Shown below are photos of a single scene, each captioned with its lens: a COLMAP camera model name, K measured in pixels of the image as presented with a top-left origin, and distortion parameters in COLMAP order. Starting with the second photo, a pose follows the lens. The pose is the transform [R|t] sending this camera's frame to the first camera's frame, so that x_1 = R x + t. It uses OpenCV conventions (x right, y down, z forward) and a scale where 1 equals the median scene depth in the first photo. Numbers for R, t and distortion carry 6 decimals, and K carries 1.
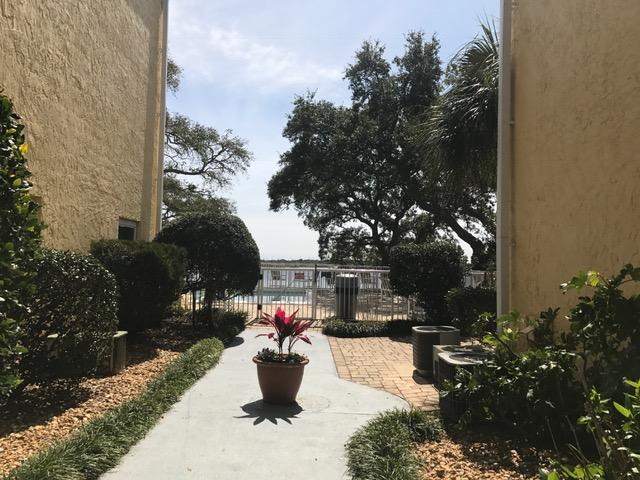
lens RADIAL K [[520.8, 0, 320.0], [0, 520.8, 240.0], [0, 0, 1]] dist [0.001255, 0.000094]
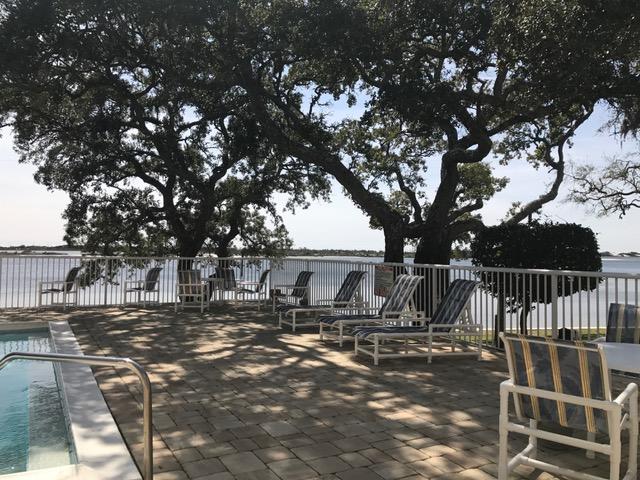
lens RADIAL K [[520.8, 0, 320.0], [0, 520.8, 240.0], [0, 0, 1]] dist [0.001255, 0.000094]
pose [[0.886074, -0.001875, 0.463540, -0.020049], [-0.011342, 0.999605, 0.025723, 0.014026], [-0.463405, -0.028050, 0.885703, 0.401503]]
